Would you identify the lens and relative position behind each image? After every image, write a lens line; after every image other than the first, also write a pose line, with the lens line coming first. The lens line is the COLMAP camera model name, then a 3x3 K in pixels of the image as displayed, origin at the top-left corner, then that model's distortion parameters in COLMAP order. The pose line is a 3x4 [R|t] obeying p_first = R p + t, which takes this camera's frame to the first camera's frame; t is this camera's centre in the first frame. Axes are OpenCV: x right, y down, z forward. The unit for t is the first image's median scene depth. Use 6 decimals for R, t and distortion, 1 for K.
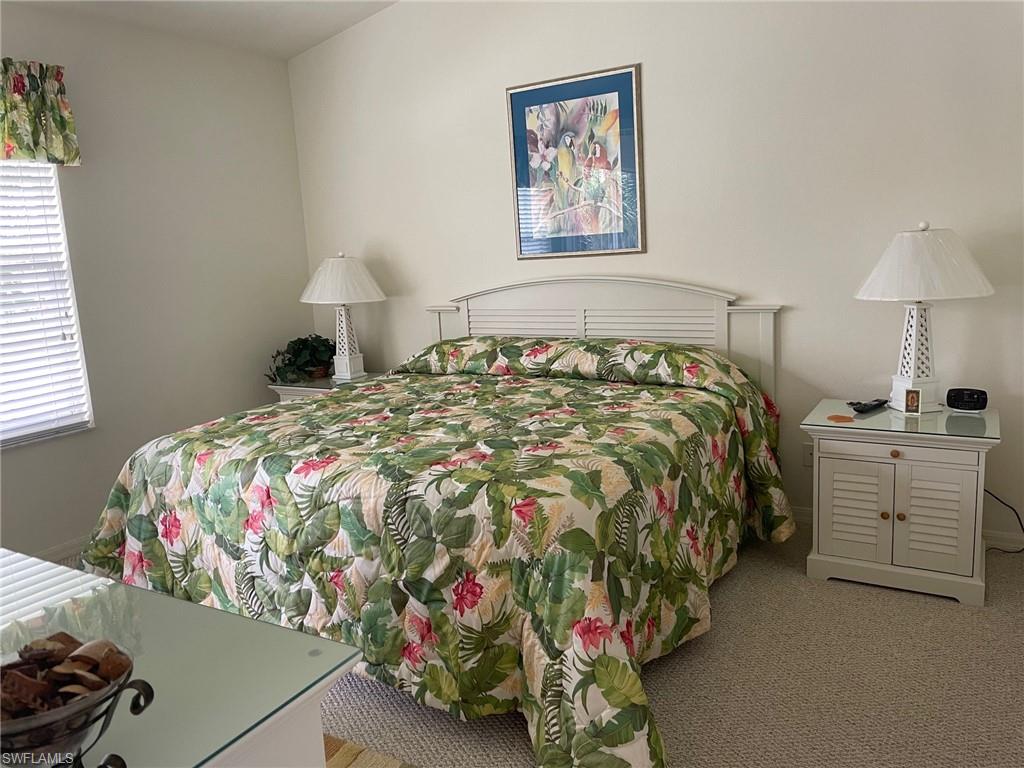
lens RADIAL K [[779.0, 0, 512.0], [0, 779.0, 384.0], [0, 0, 1]] dist [0.088351, -0.116429]
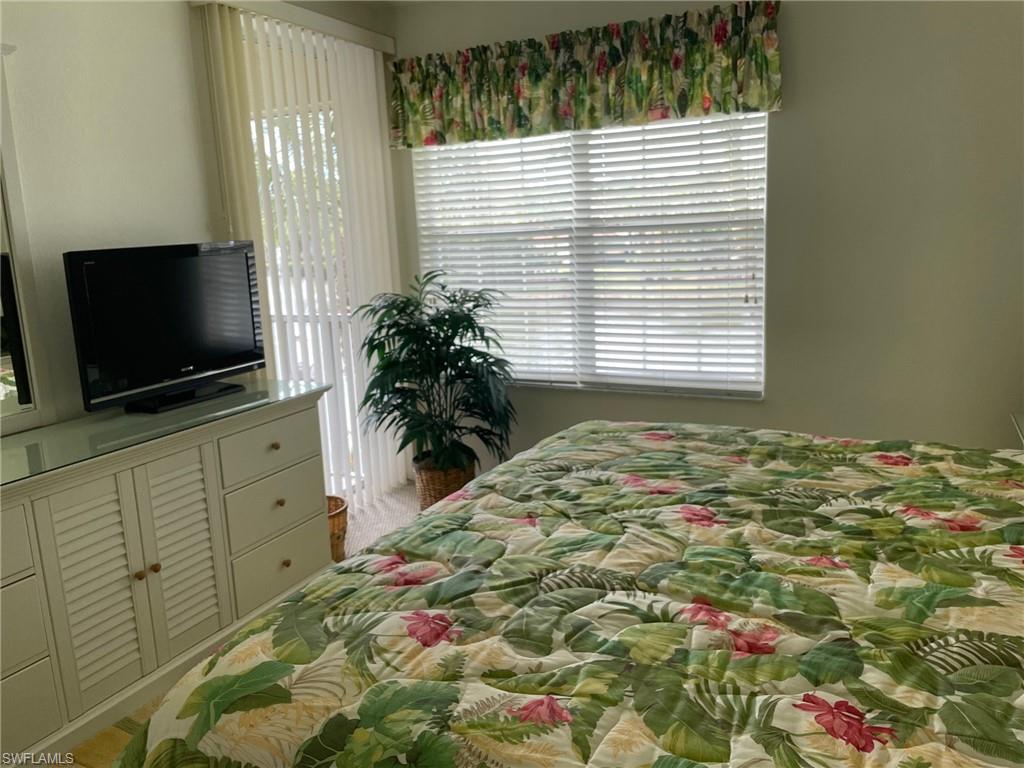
lens RADIAL K [[779.0, 0, 512.0], [0, 779.0, 384.0], [0, 0, 1]] dist [0.088351, -0.116429]
pose [[0.071725, 0.251939, -0.965082, 0.377161], [-0.148392, 0.959501, 0.239453, -0.157812], [0.986324, 0.126036, 0.106206, 0.683632]]
